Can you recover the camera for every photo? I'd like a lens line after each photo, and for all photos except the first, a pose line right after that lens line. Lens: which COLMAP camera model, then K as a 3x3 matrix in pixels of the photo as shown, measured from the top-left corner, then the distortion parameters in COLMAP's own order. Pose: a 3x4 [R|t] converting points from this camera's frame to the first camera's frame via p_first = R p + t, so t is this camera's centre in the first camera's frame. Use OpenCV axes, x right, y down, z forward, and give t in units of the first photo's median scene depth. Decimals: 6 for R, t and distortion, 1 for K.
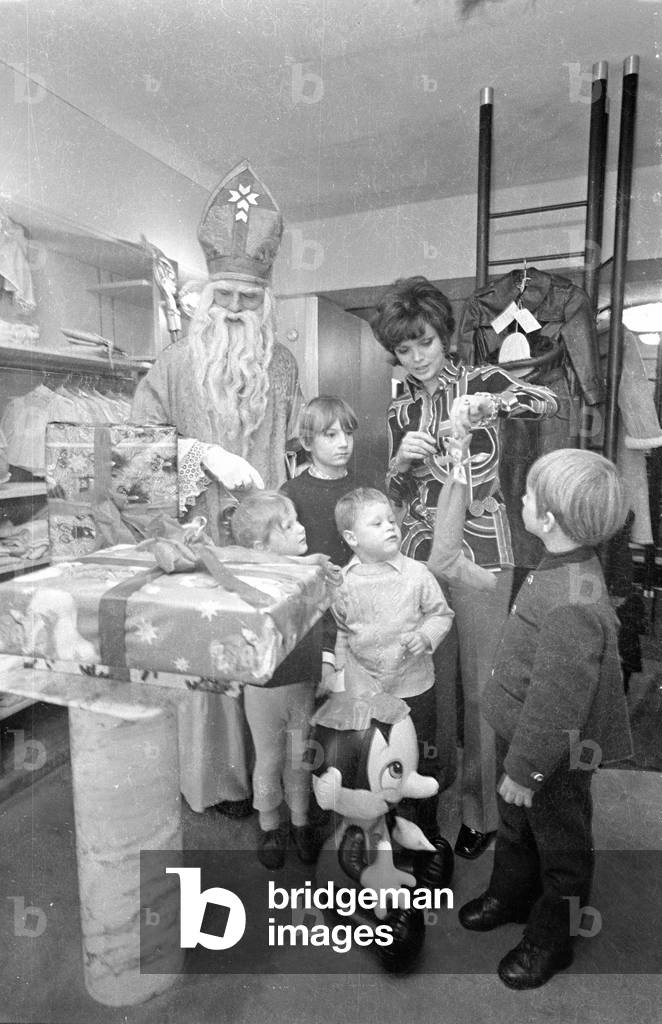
lens RADIAL K [[593.0, 0, 331.0], [0, 593.0, 512.0], [0, 0, 1]] dist [0.025848, 0.000913]
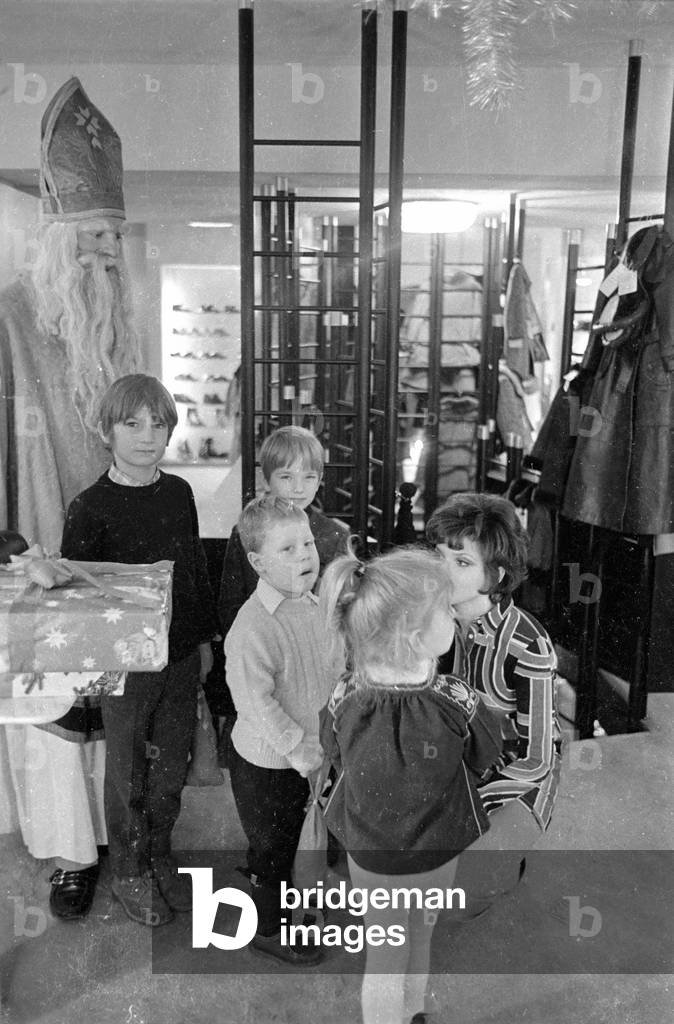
lens RADIAL K [[989.8, 0, 327.4], [0, 989.8, 481.6], [0, 0, 1]] dist [0.000516, -0.026307]
pose [[0.930181, -0.025154, 0.366238, -0.519721], [0.024212, 0.999681, 0.007166, -0.115581], [-0.366301, 0.002201, 0.930494, -1.051870]]
